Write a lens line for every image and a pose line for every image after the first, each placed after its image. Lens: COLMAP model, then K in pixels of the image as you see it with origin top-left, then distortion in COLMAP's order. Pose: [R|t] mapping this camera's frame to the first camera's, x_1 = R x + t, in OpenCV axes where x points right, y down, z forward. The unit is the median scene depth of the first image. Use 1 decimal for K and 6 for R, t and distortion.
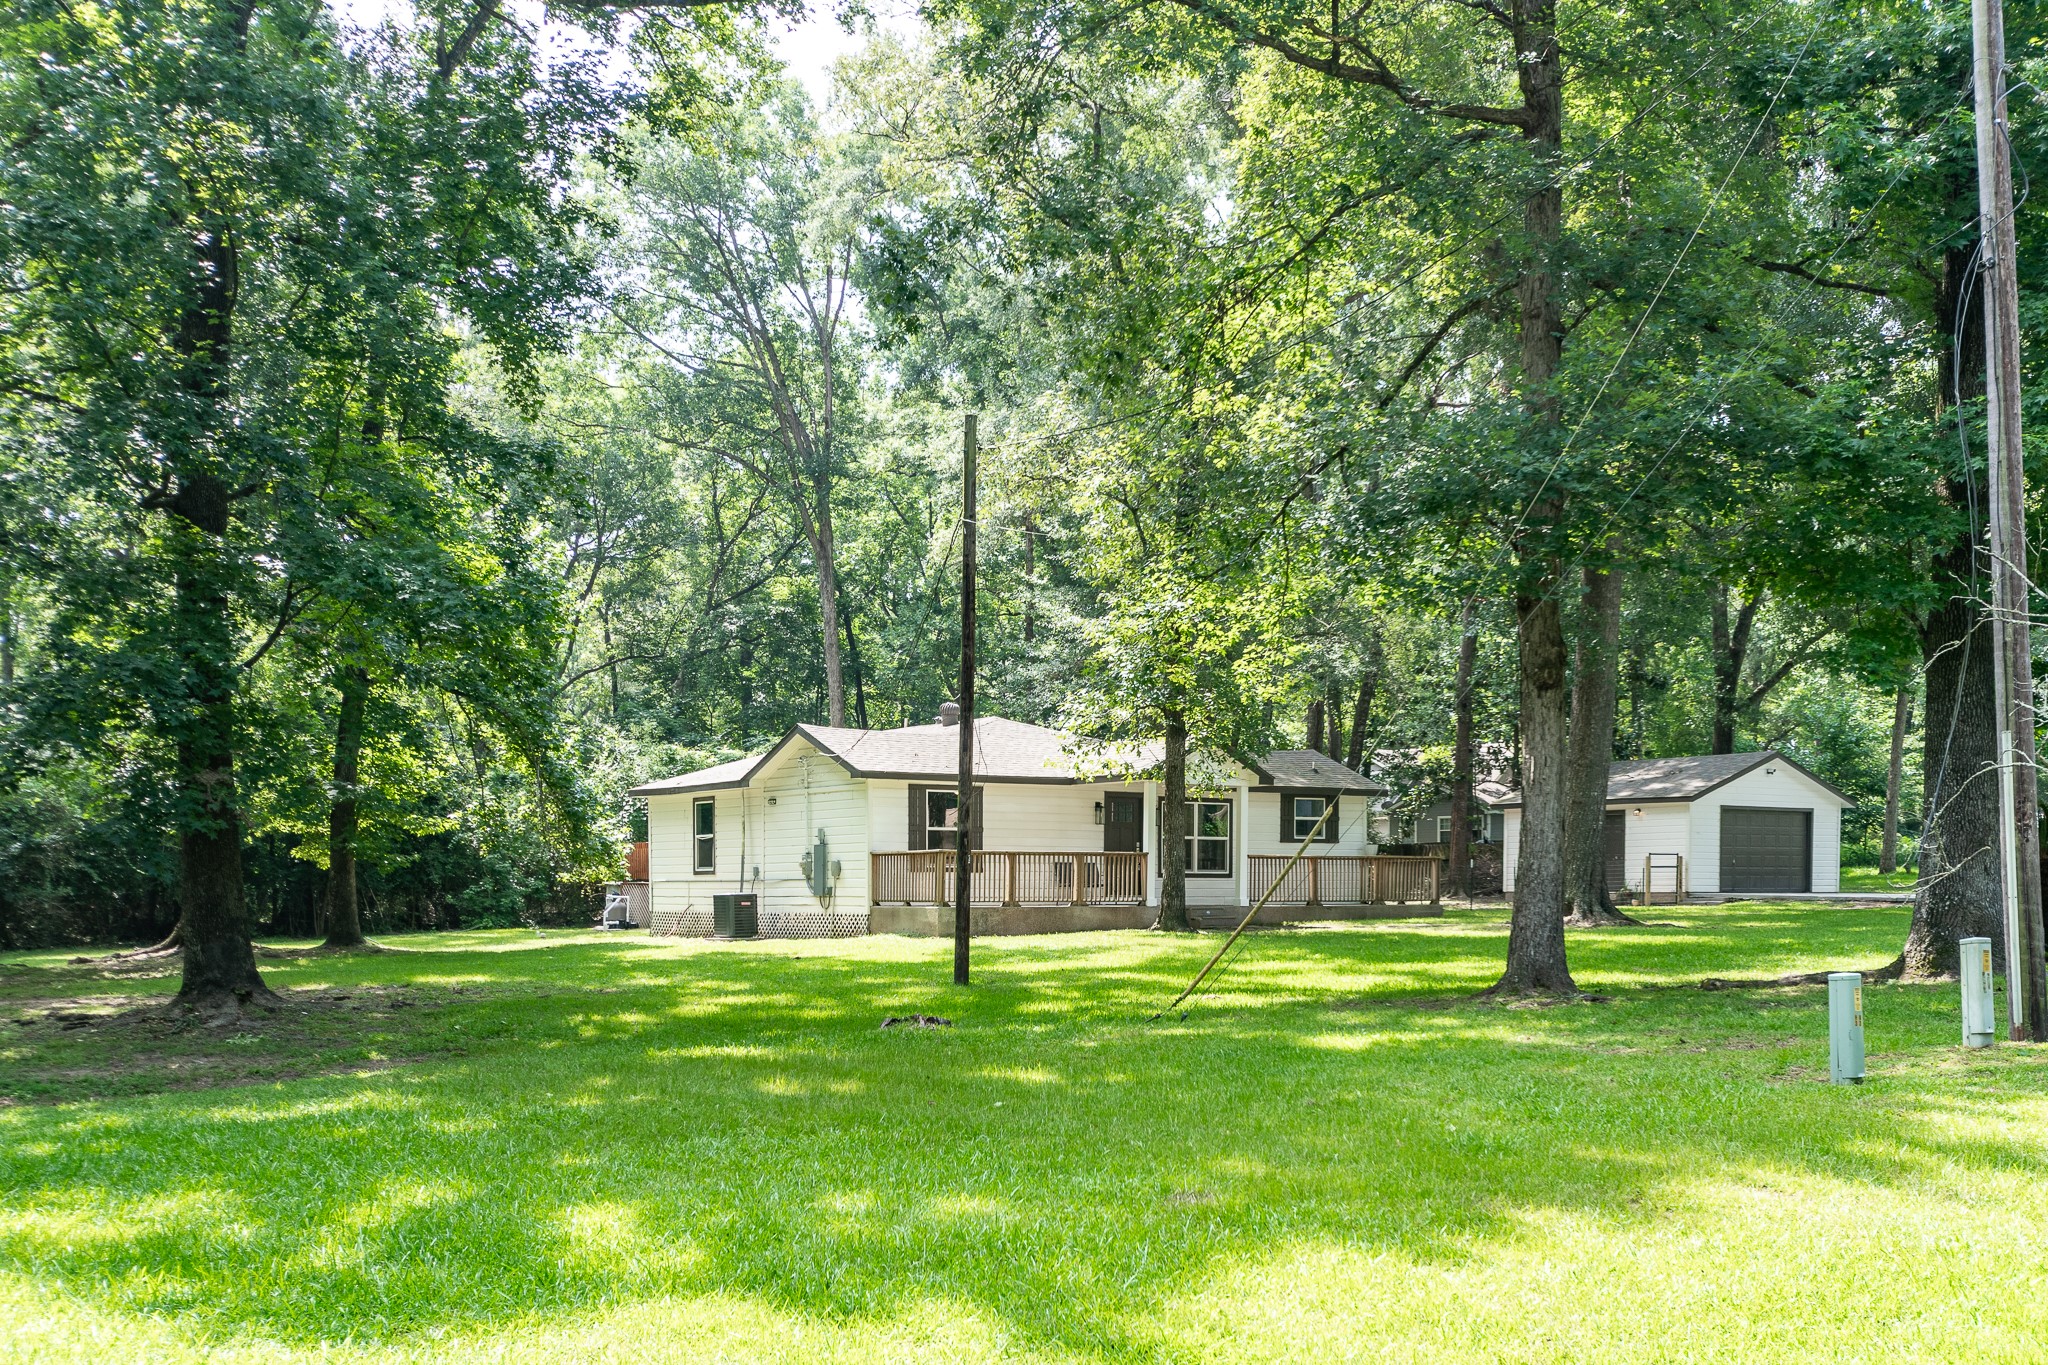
lens RADIAL K [[2136.3, 0, 1024.0], [0, 2136.3, 682.5], [0, 0, 1]] dist [0.024819, -0.001249]
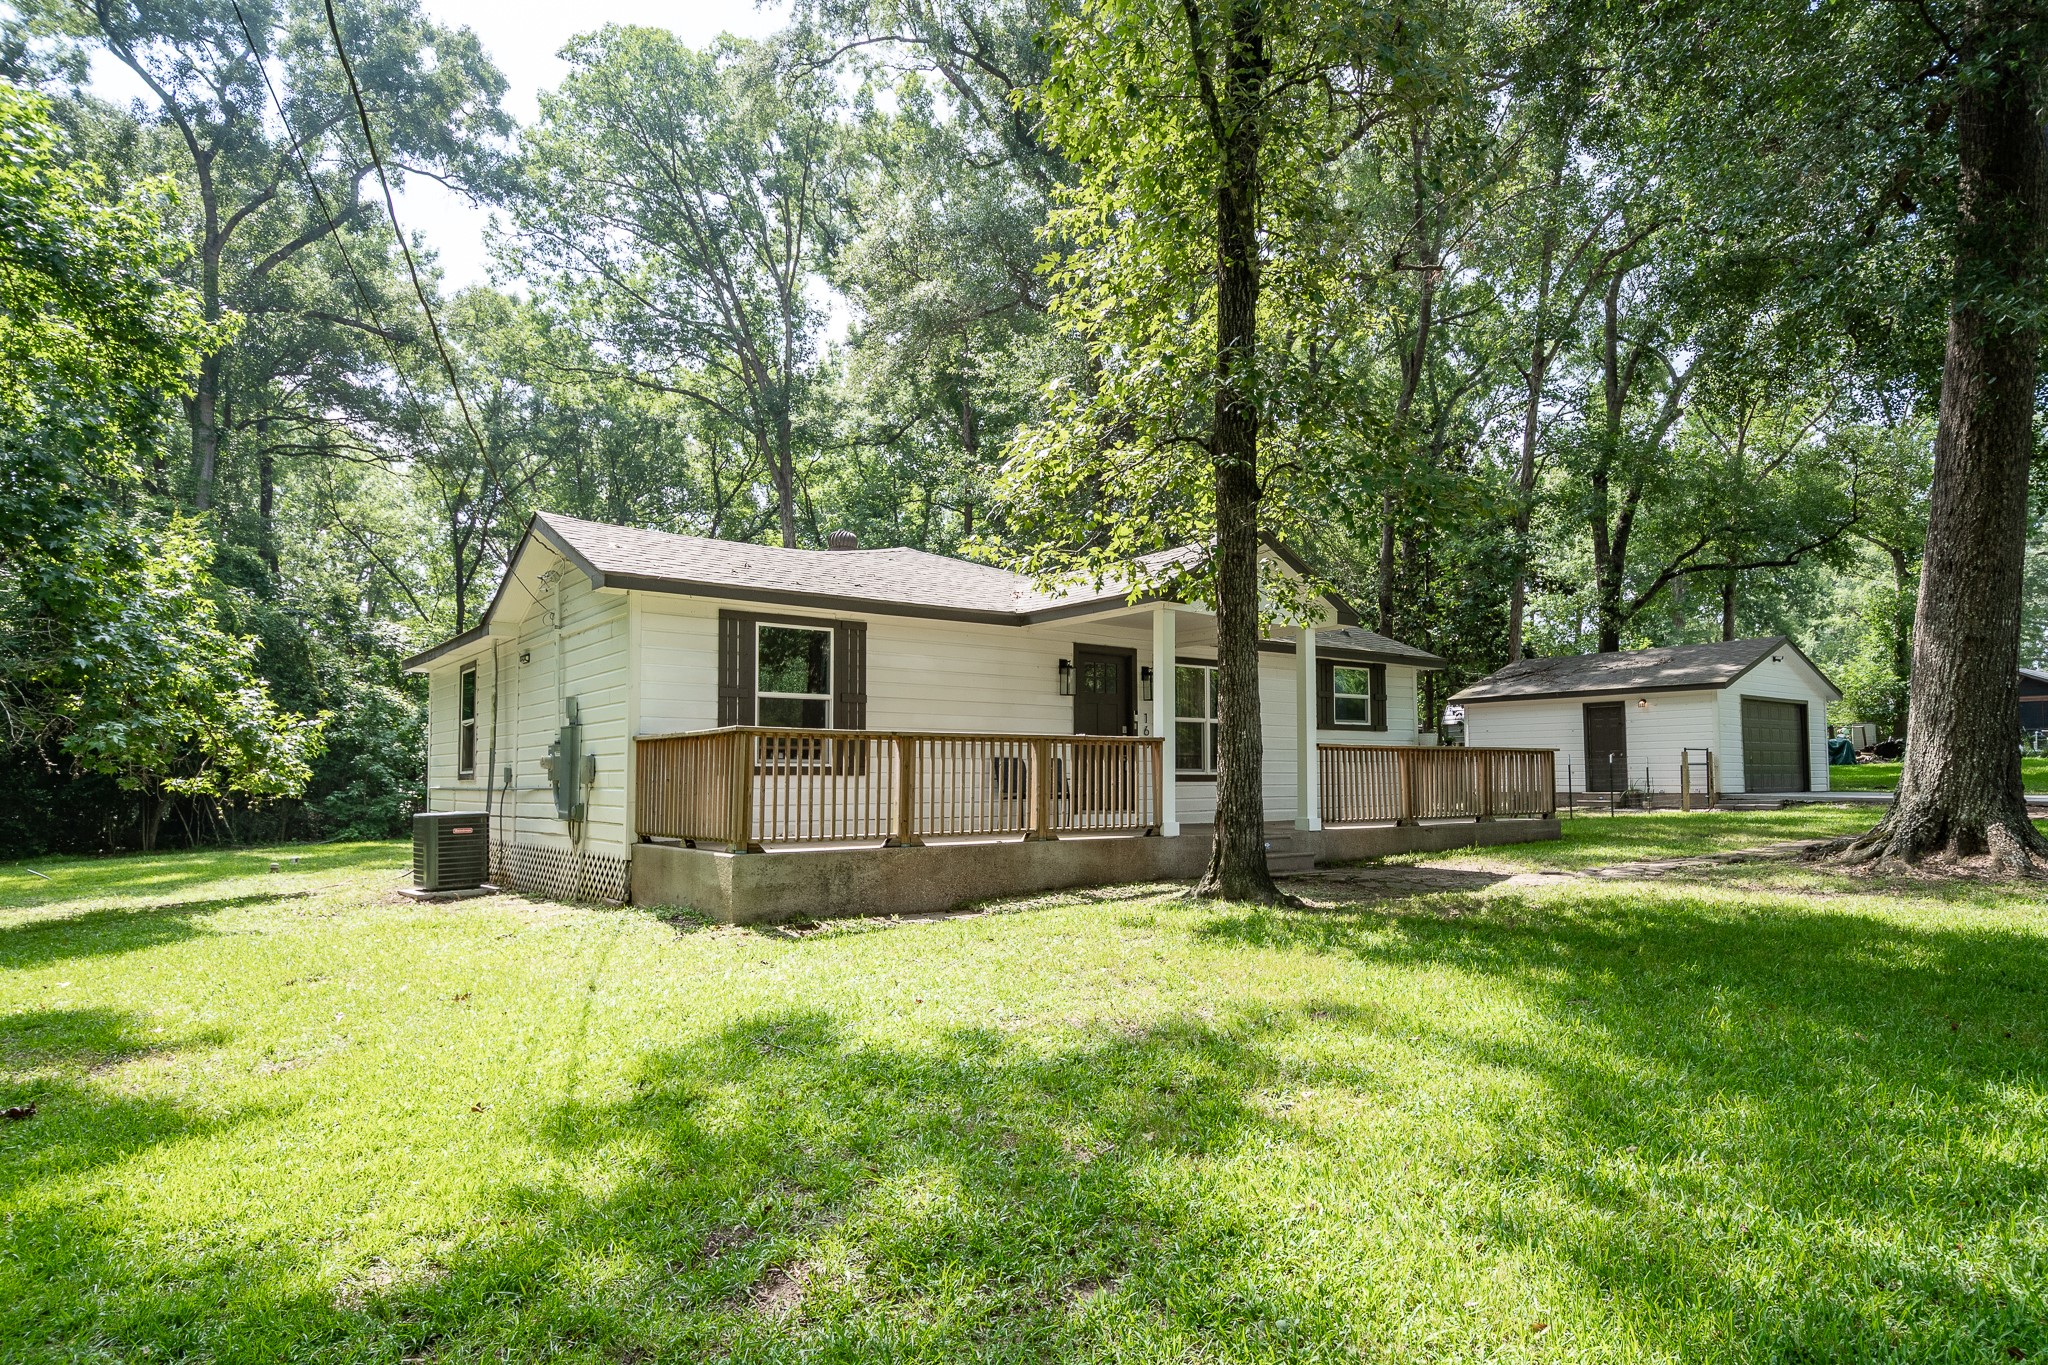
lens RADIAL K [[1150.8, 0, 1074.6], [0, 1150.8, 691.2], [0, 0, 1]] dist [0.002384, 0.000268]
pose [[0.996418, 0.001021, 0.084553, 0.007320], [-0.002567, 0.999831, 0.018187, 0.047724], [-0.084520, -0.018339, 0.996253, 0.541065]]
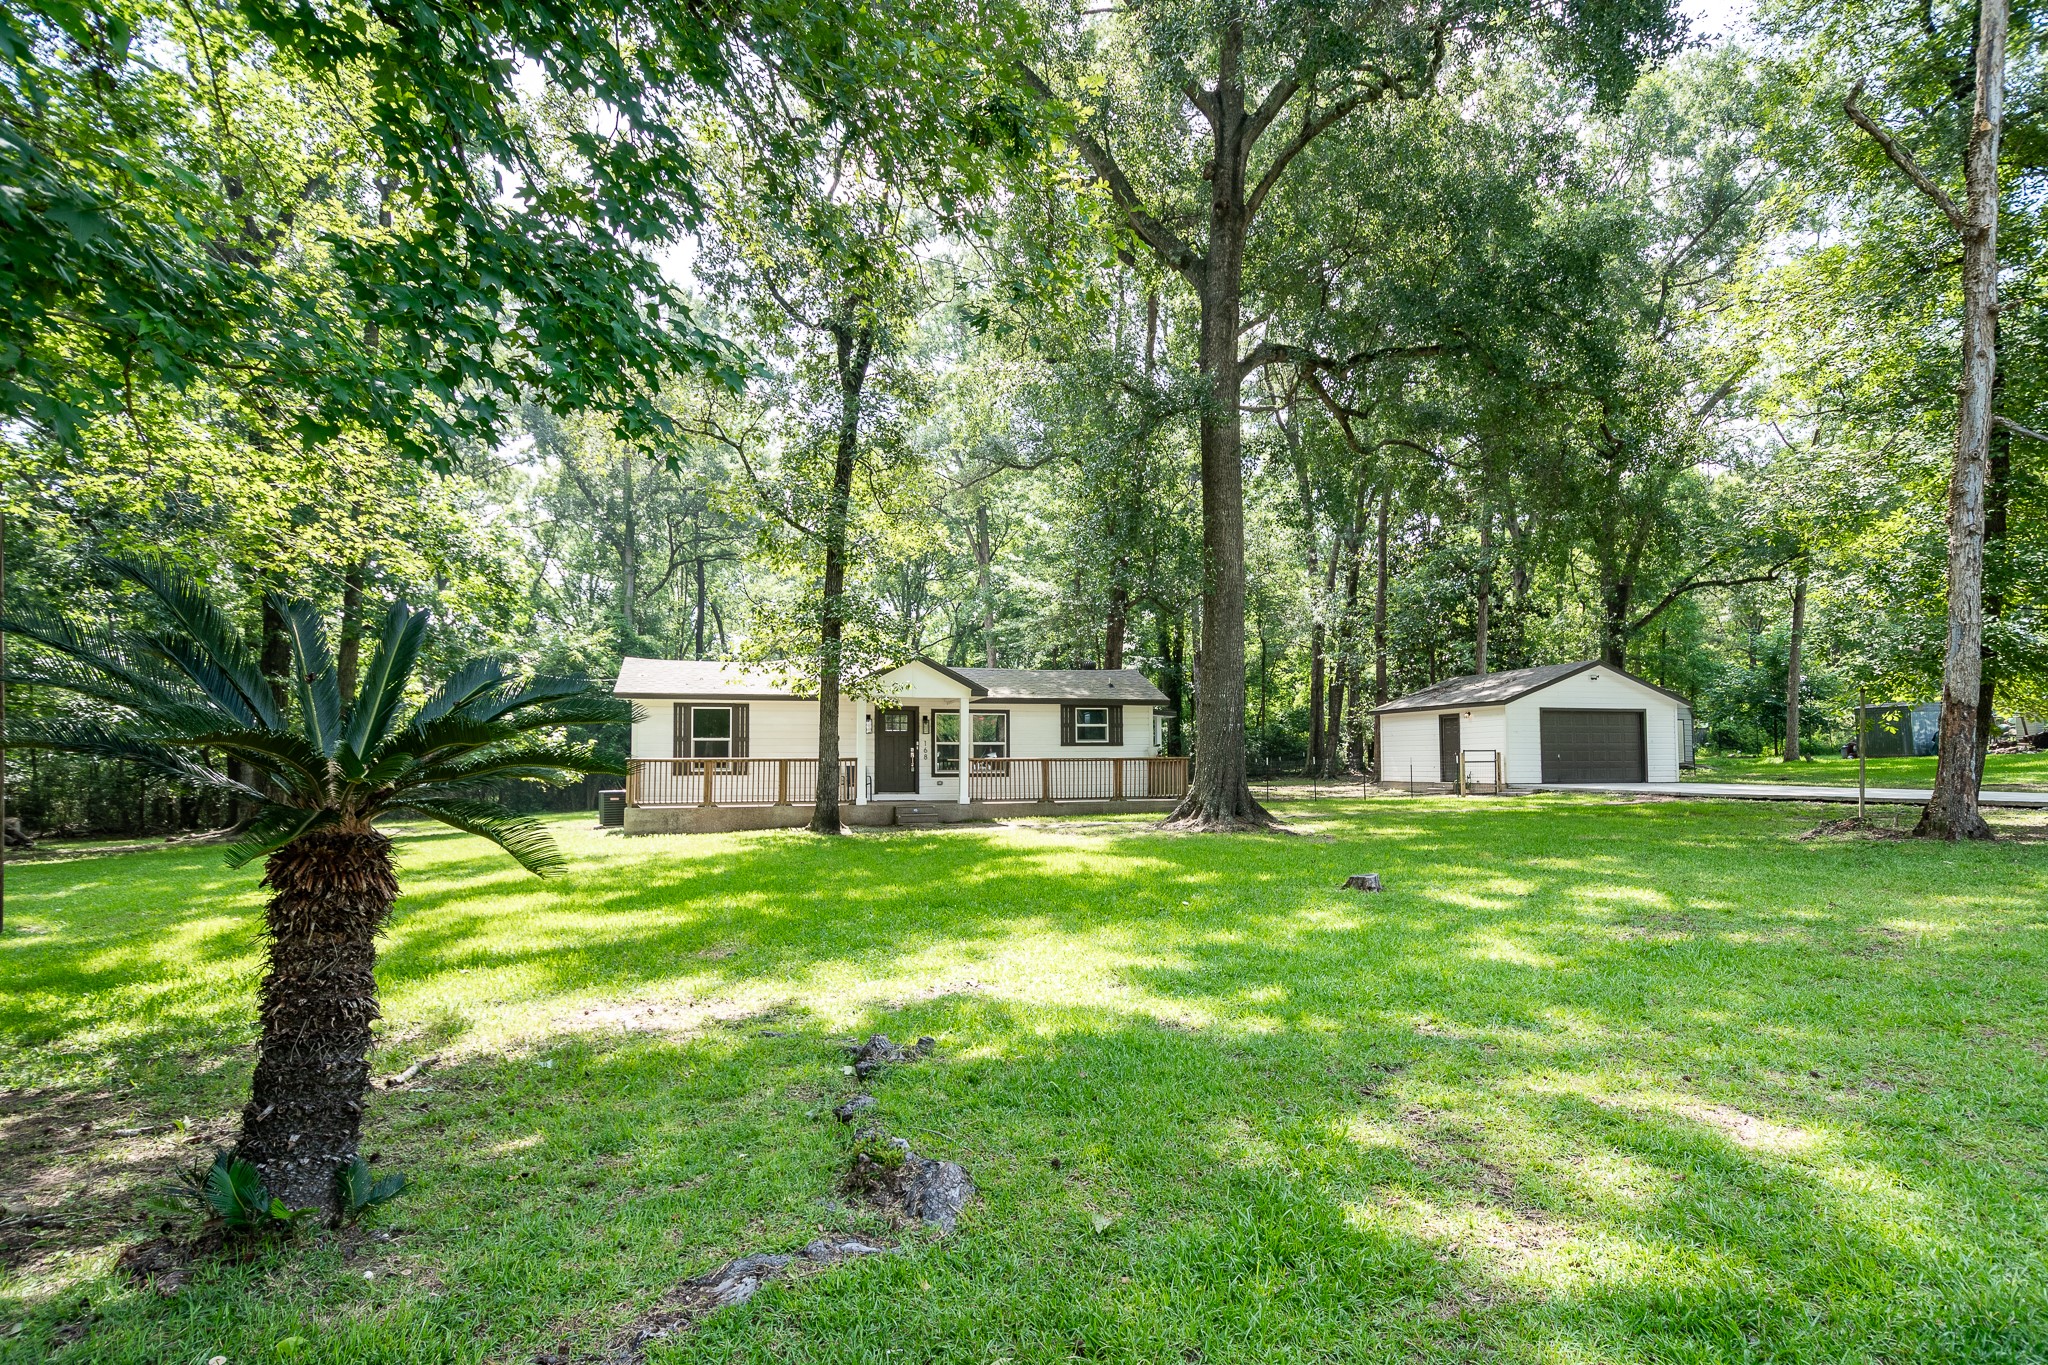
lens RADIAL K [[1091.1, 0, 1024.0], [0, 1091.1, 682.5], [0, 0, 1]] dist [0.000674, -0.000046]
pose [[0.945629, -0.040820, -0.322676, 0.252401], [0.040775, 0.999145, -0.006904, 0.037160], [0.322682, -0.006629, 0.946484, 0.368418]]
